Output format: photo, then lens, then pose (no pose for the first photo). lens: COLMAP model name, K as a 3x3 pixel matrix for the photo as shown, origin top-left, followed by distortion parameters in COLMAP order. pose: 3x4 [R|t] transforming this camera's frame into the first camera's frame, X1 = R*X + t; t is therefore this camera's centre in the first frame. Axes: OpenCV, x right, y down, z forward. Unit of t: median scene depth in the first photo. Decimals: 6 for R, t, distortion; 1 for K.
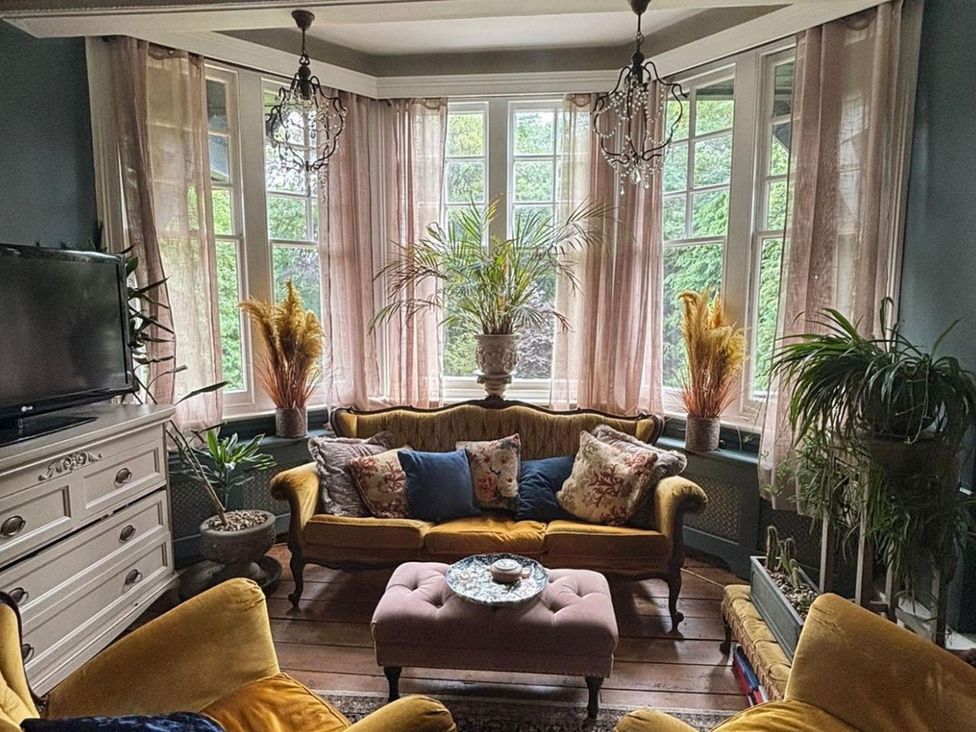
lens RADIAL K [[570.7, 0, 482.9], [0, 570.7, 364.7], [0, 0, 1]] dist [0.001893, -0.002541]
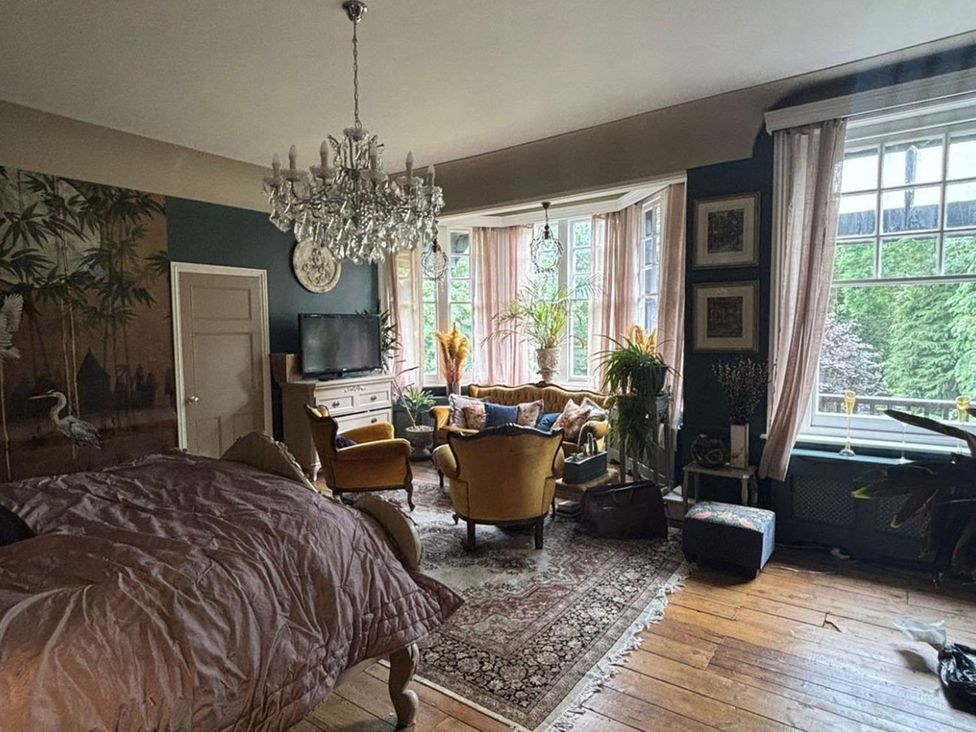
lens RADIAL K [[570.7, 0, 490.6], [0, 570.7, 370.2], [0, 0, 1]] dist [0.001893, -0.002541]
pose [[0.862887, 0.030870, -0.504453, 0.883968], [-0.050418, 0.998412, -0.025145, 0.079440], [0.502875, 0.047131, 0.863073, -0.767202]]
